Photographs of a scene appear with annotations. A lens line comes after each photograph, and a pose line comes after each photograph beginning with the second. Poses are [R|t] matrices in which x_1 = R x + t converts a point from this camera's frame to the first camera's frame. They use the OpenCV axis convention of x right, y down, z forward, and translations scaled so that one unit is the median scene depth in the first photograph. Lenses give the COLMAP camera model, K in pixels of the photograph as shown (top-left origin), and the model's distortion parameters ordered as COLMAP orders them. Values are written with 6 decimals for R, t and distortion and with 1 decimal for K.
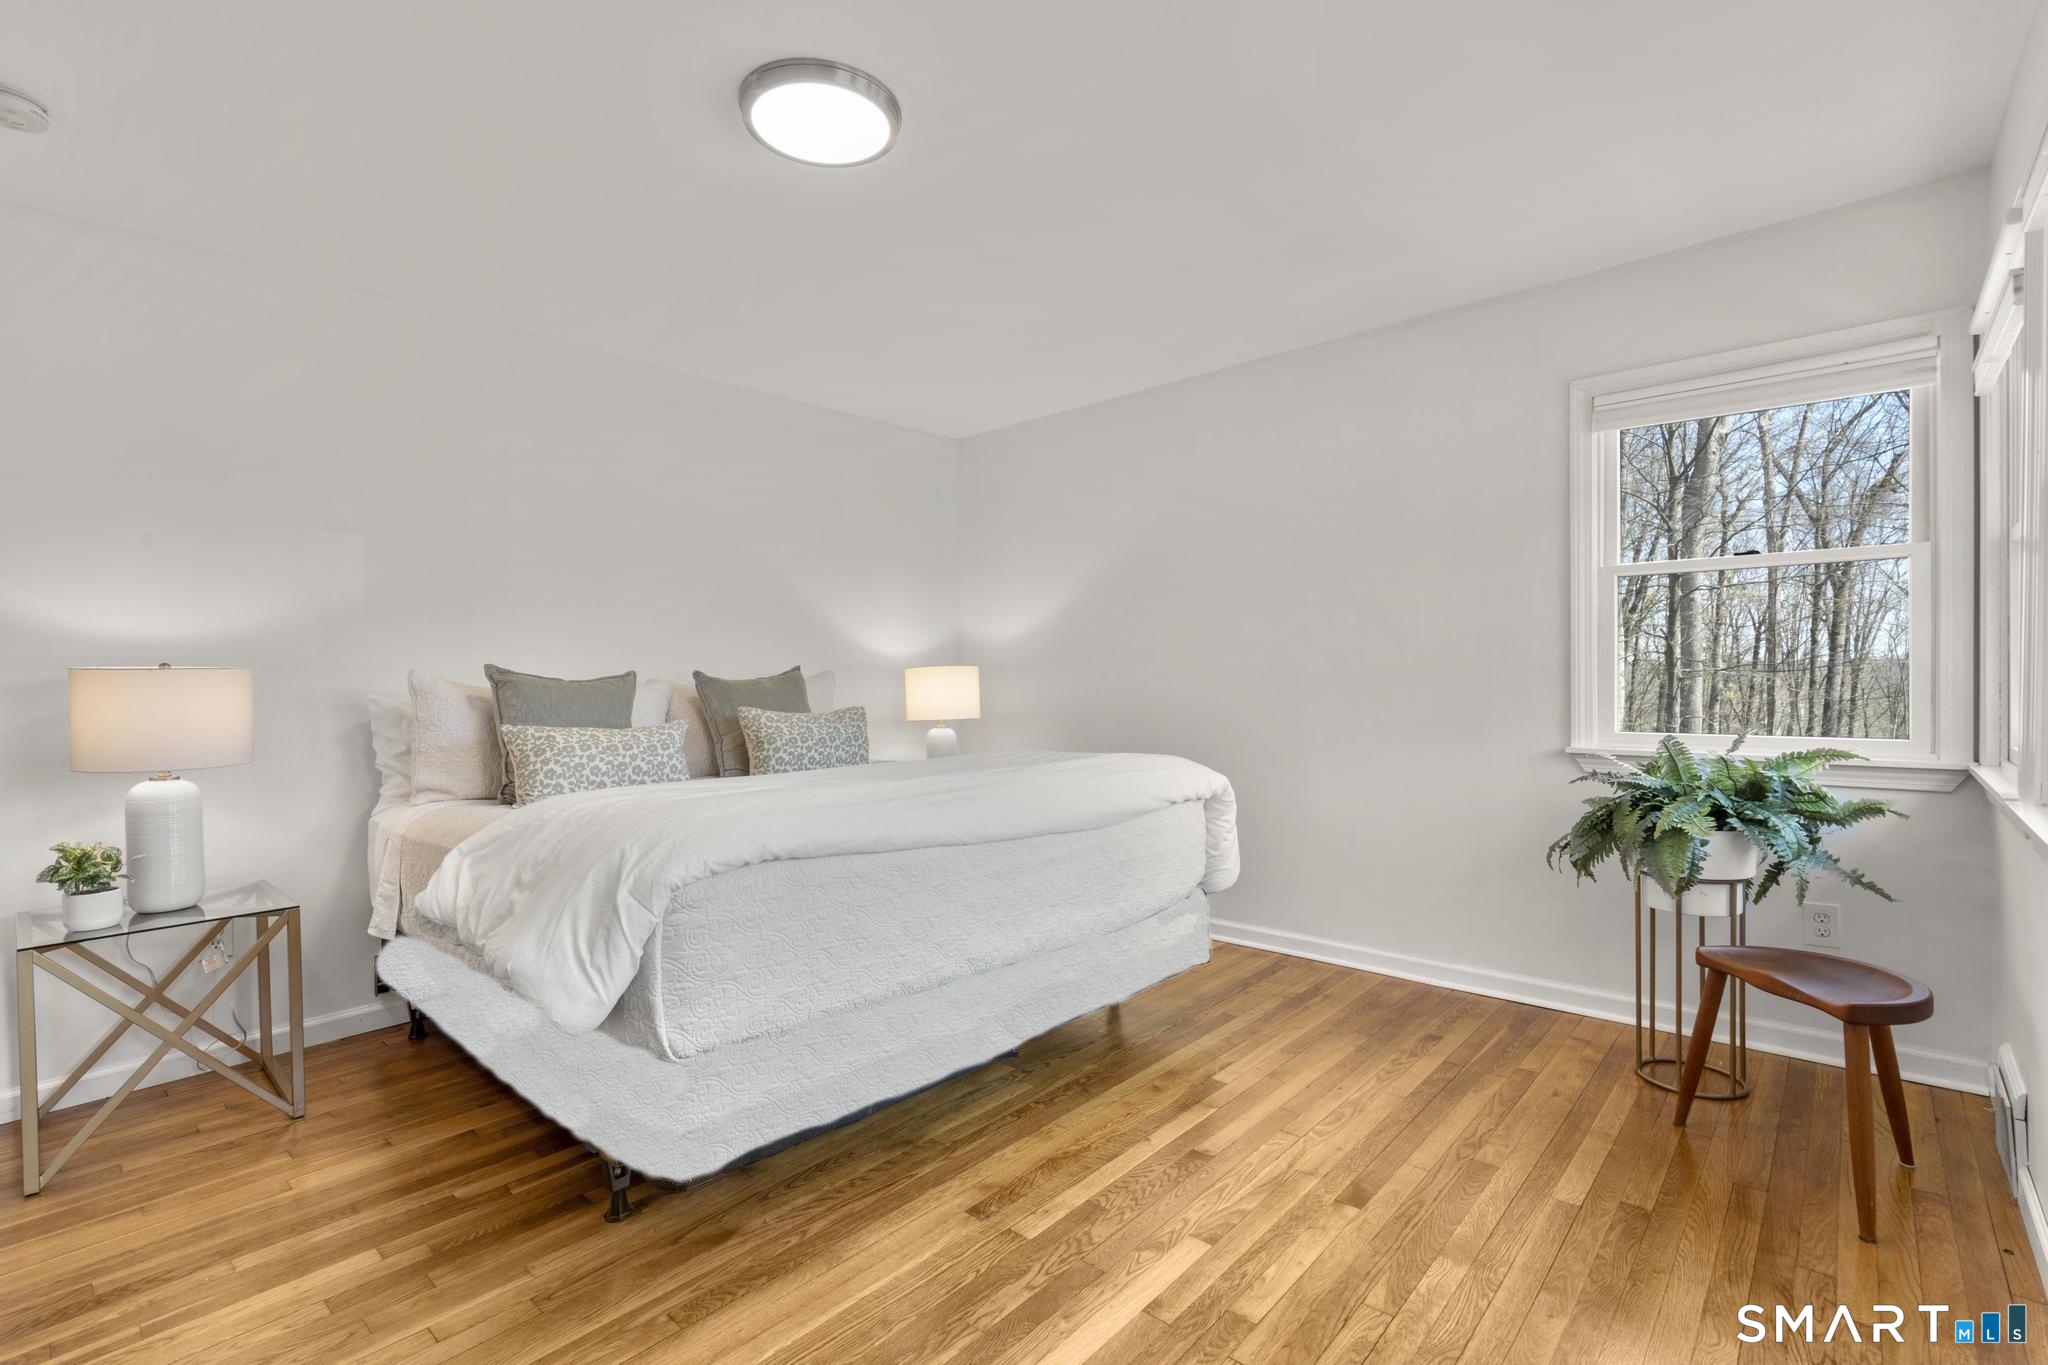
lens RADIAL K [[919.7, 0, 1018.4], [0, 919.7, 689.4], [0, 0, 1]] dist [0.002645, 0.000796]
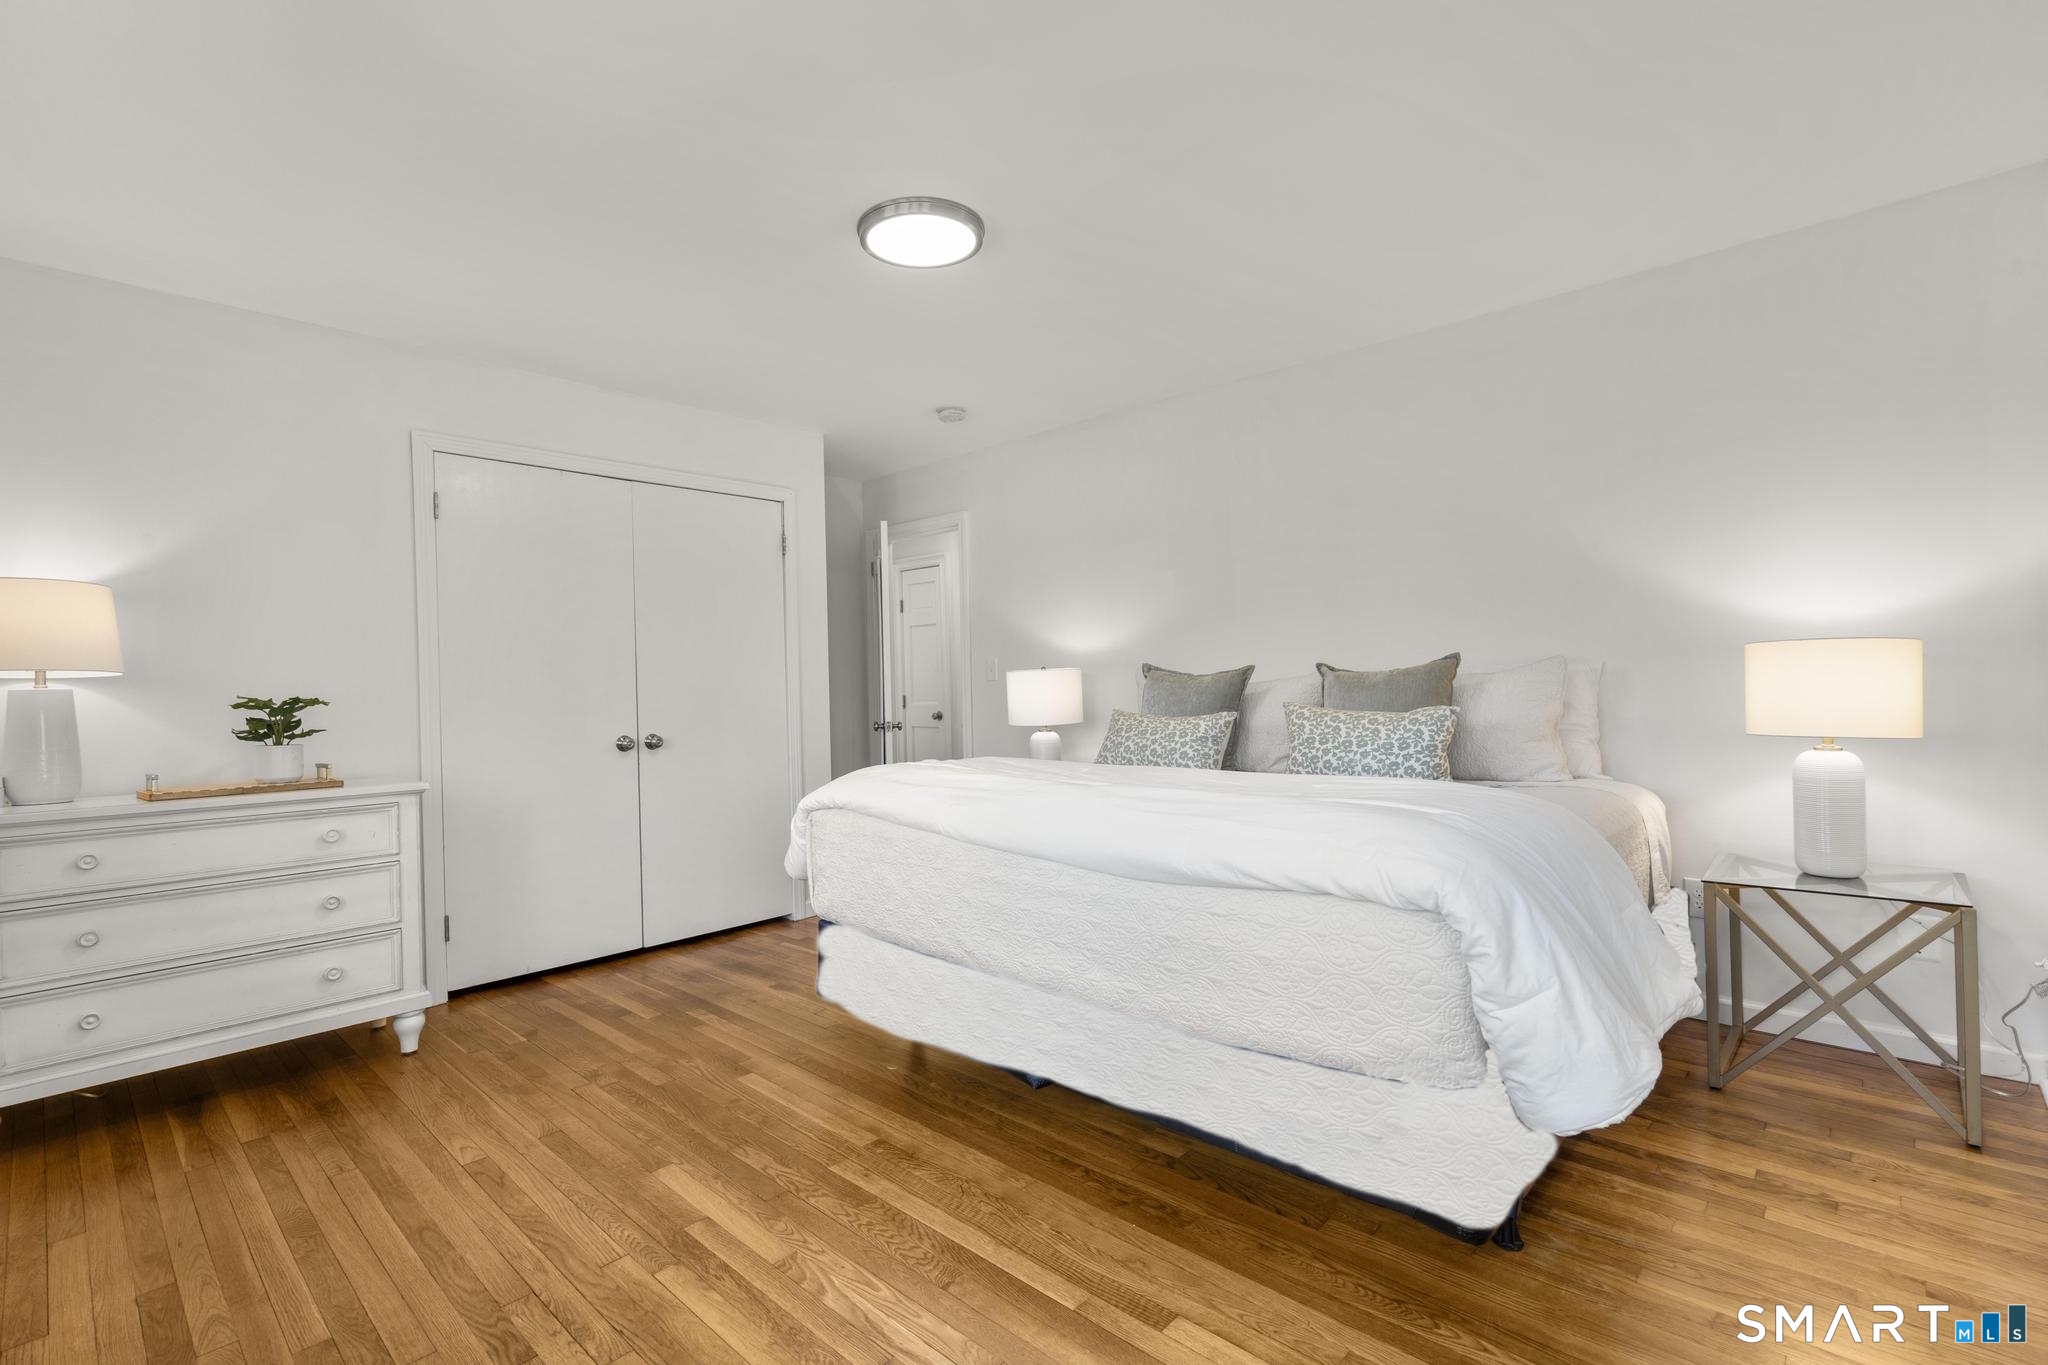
lens RADIAL K [[919.7, 0, 1018.4], [0, 919.7, 689.4], [0, 0, 1]] dist [0.002645, 0.000796]
pose [[-0.026035, 0.012725, -0.999580, 0.795292], [0.024133, 0.999636, 0.012097, -0.015289], [0.999370, -0.023808, -0.026333, 0.872348]]
